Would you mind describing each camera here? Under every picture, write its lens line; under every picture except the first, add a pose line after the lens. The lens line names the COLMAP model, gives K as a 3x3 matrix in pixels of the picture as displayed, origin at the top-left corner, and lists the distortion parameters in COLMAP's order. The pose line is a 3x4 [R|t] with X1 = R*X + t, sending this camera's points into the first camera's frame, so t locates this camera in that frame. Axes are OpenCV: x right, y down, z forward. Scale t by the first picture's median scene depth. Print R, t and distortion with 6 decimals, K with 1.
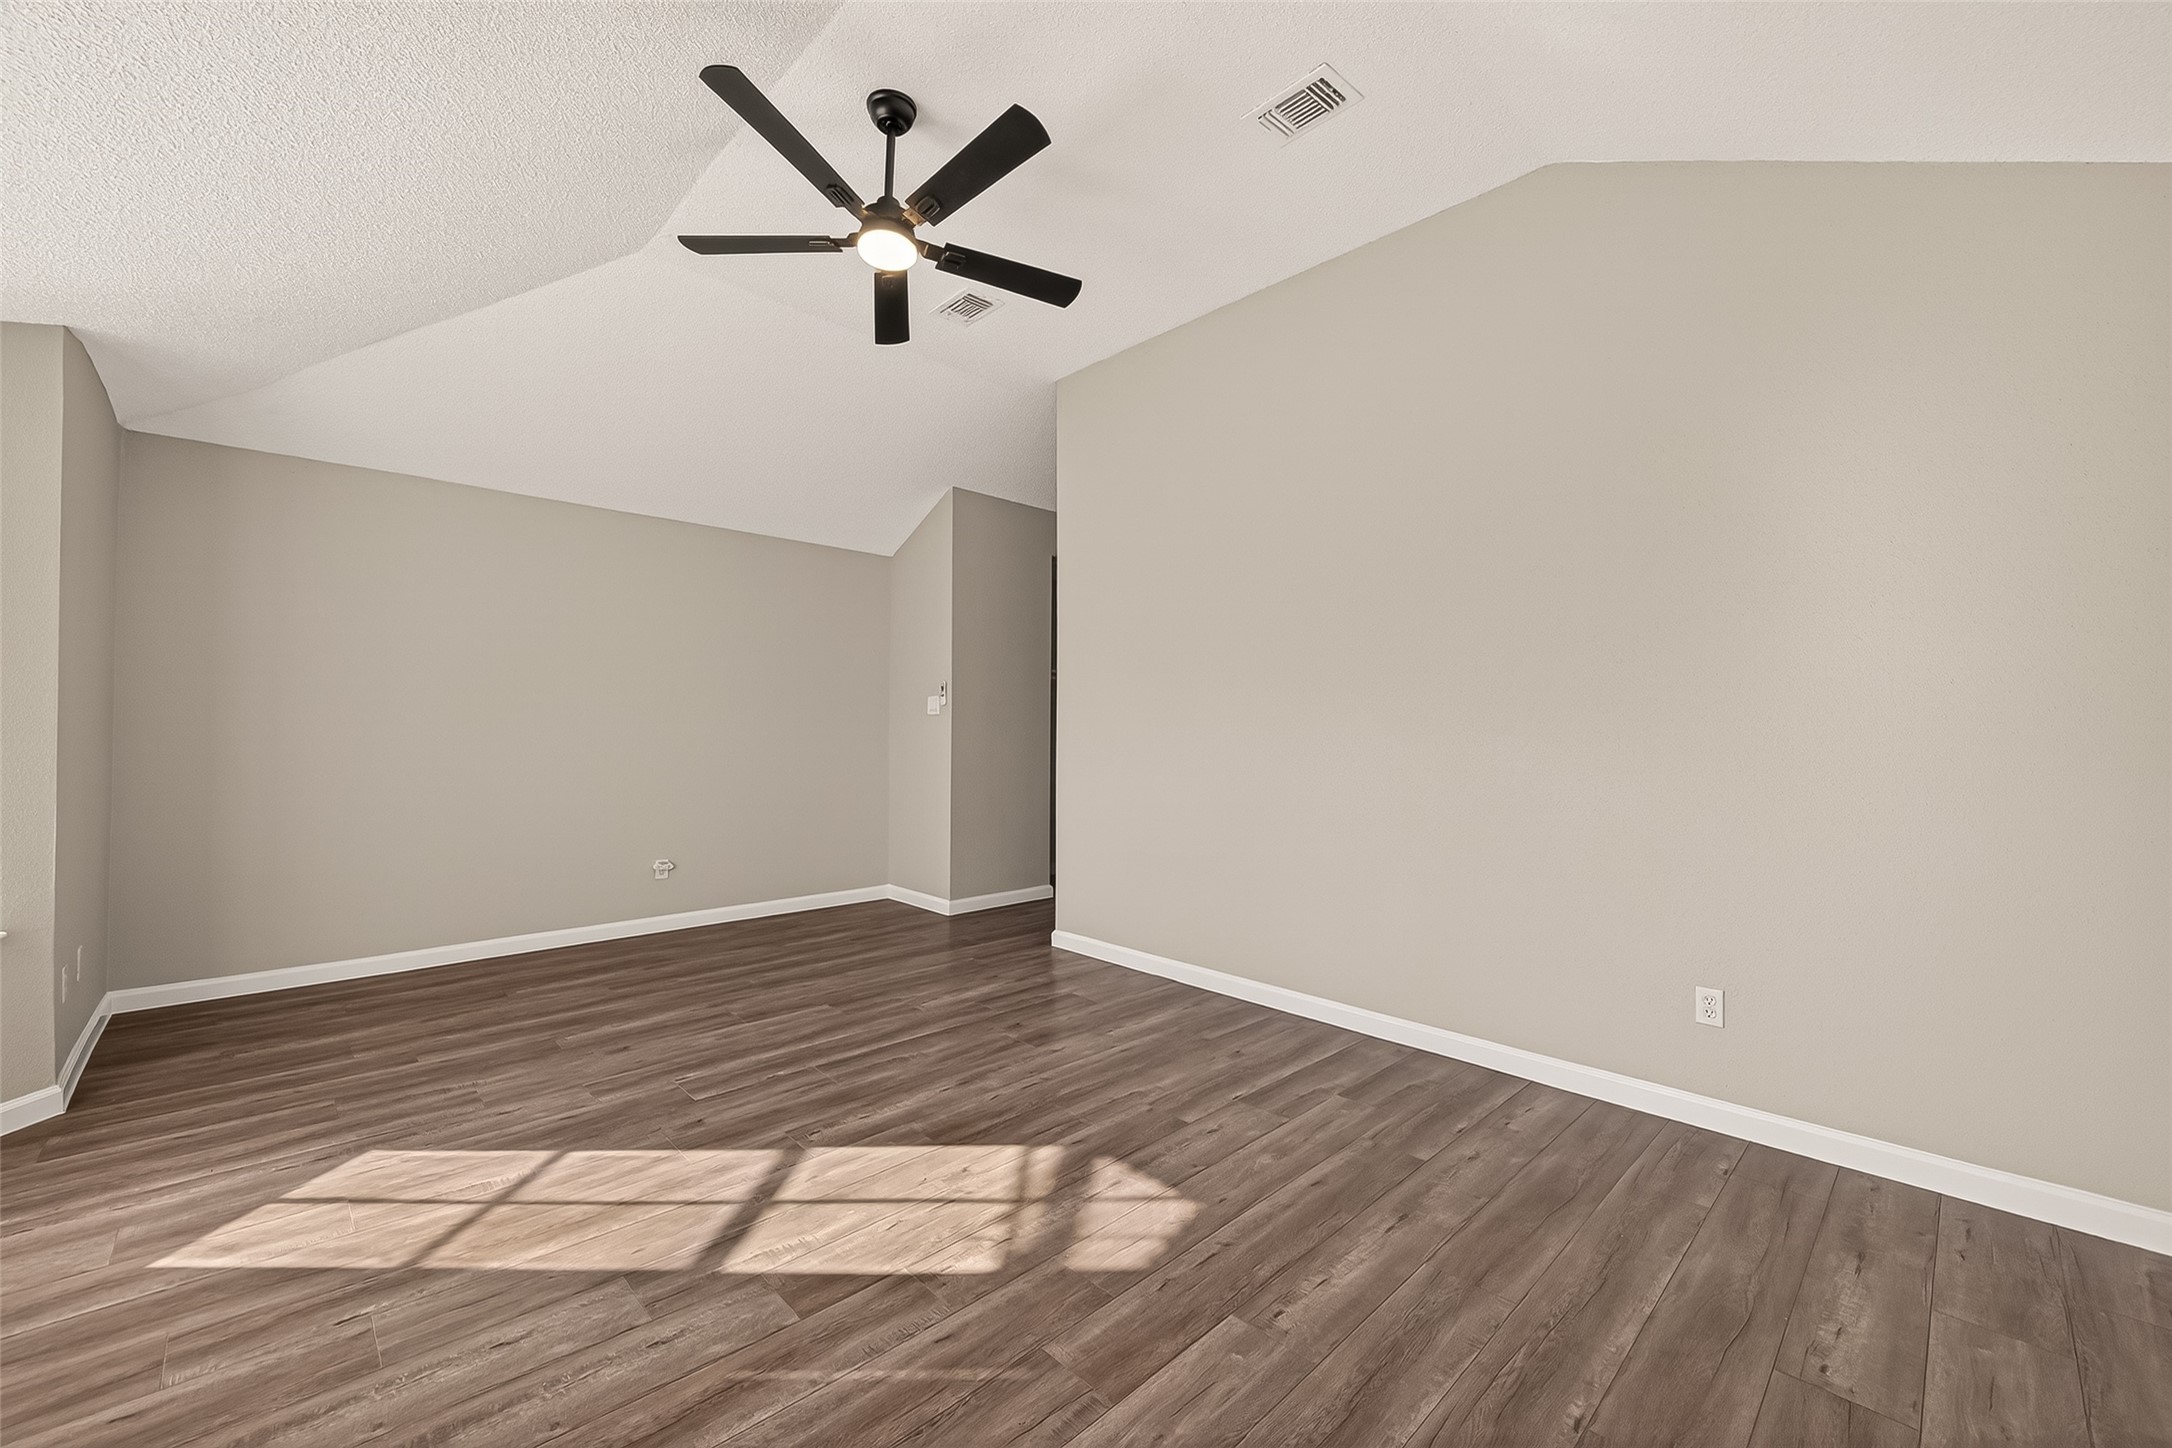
lens RADIAL K [[857.6, 0, 1089.6], [0, 857.6, 733.1], [0, 0, 1]] dist [0.007252, -0.001289]
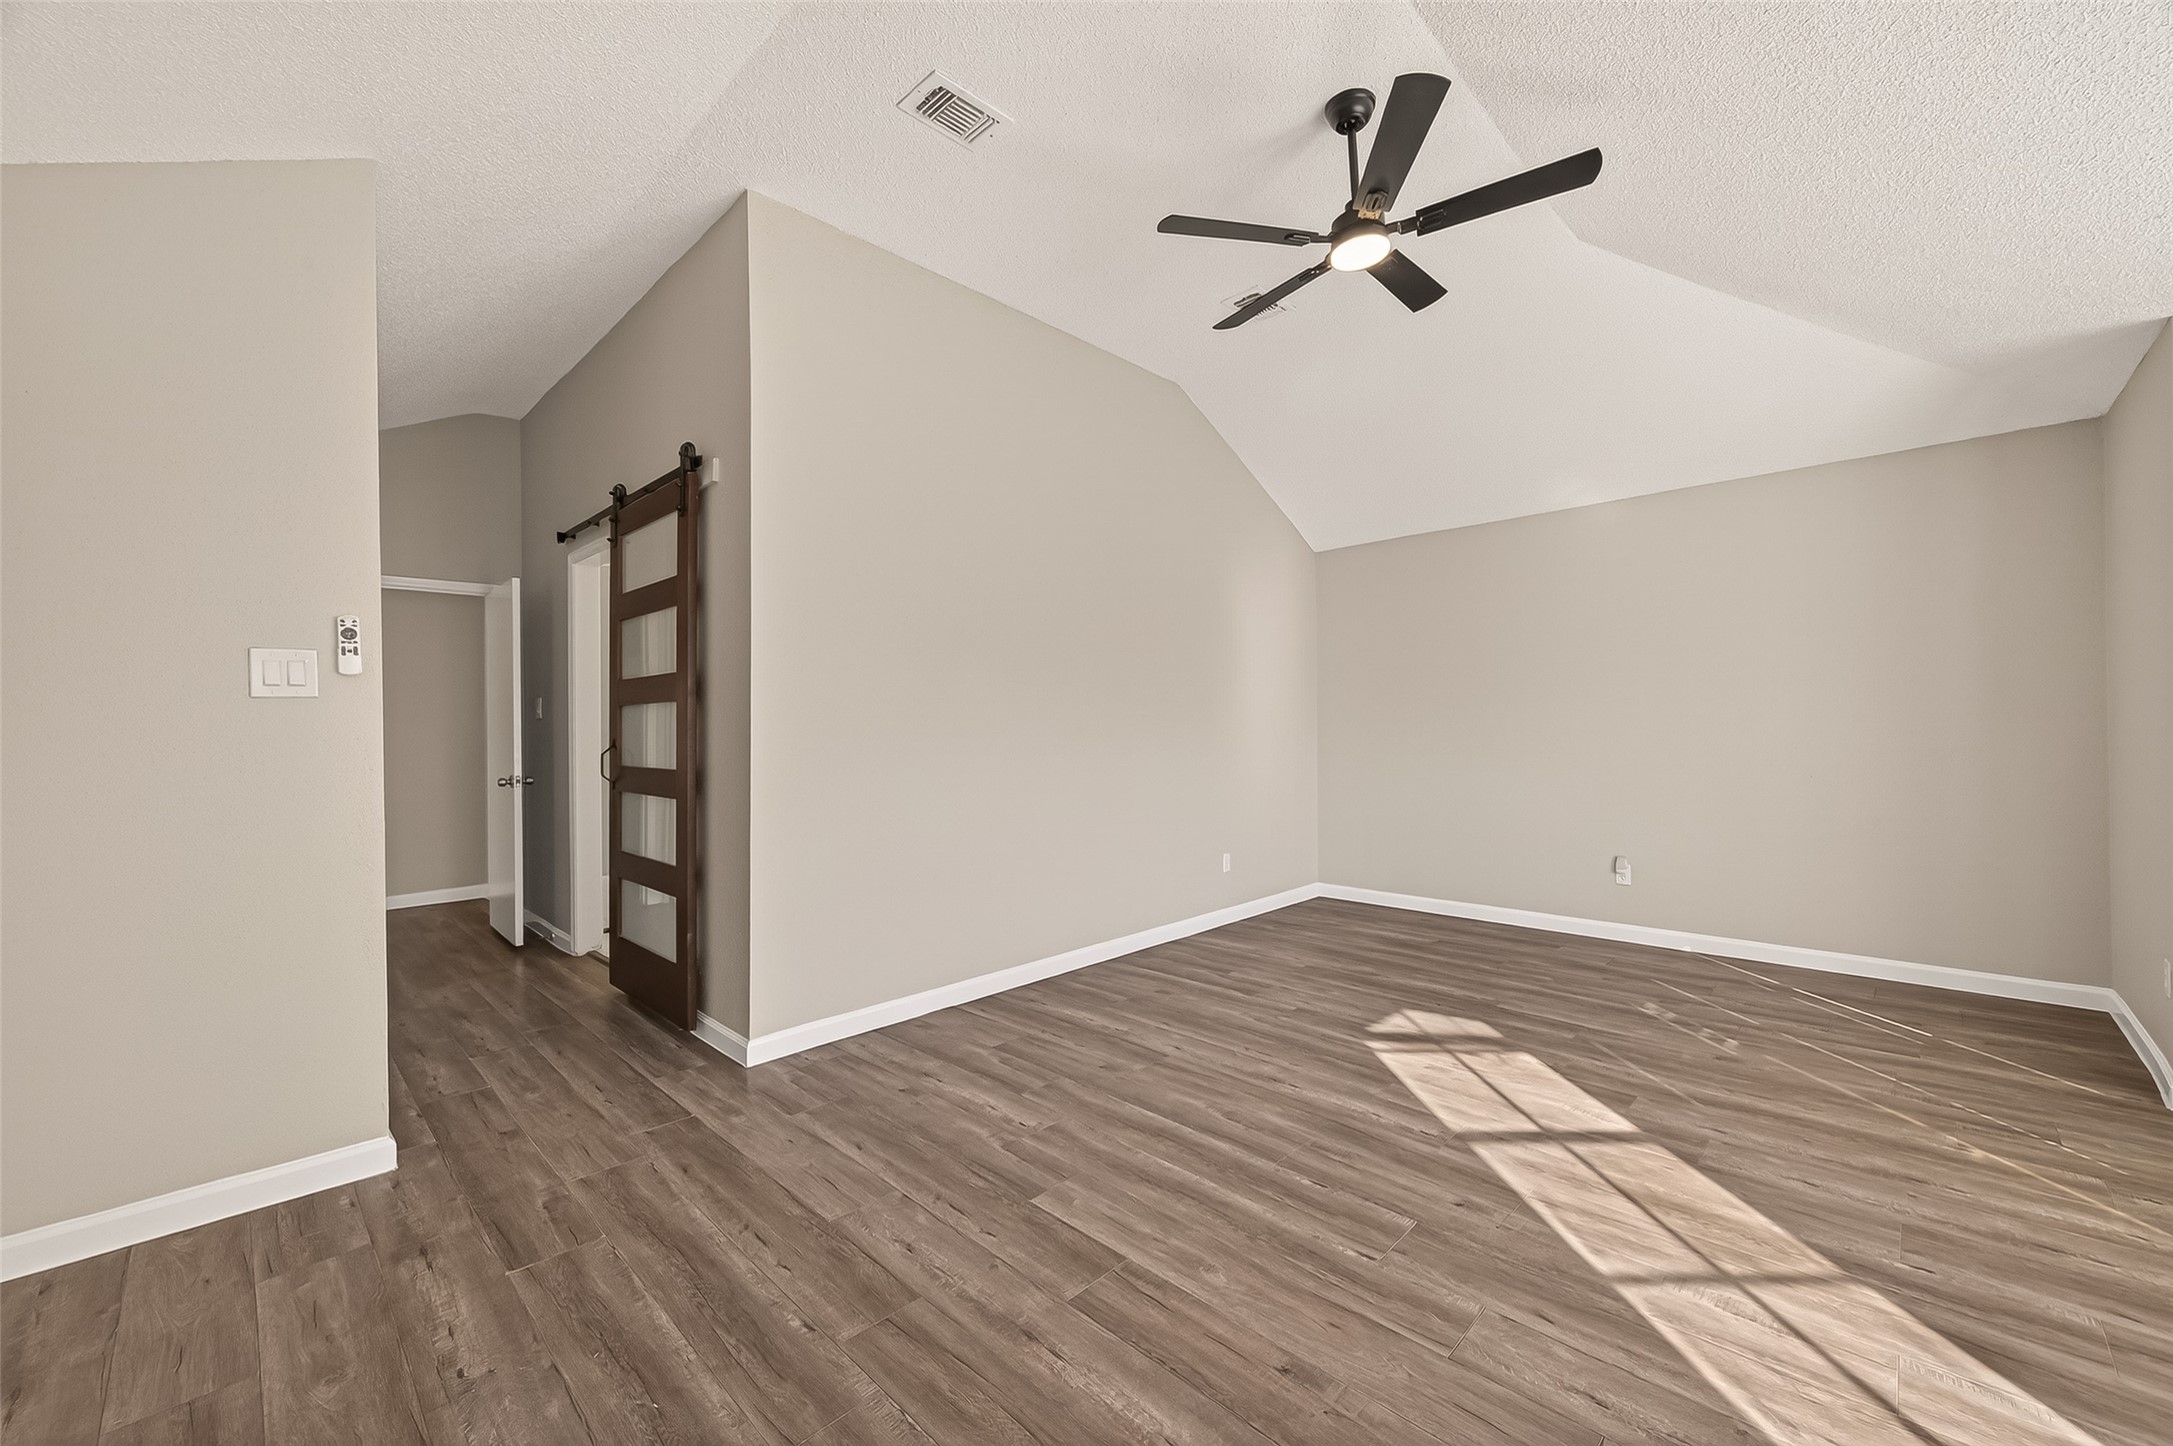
lens RADIAL K [[858.0, 0, 1089.5], [0, 858.0, 729.7], [0, 0, 1]] dist [0.007252, -0.001289]
pose [[-0.033172, -0.009588, 0.999404, -1.371017], [0.012287, 0.999874, 0.010001, -0.019018], [-0.999374, 0.012612, -0.033050, 1.493661]]
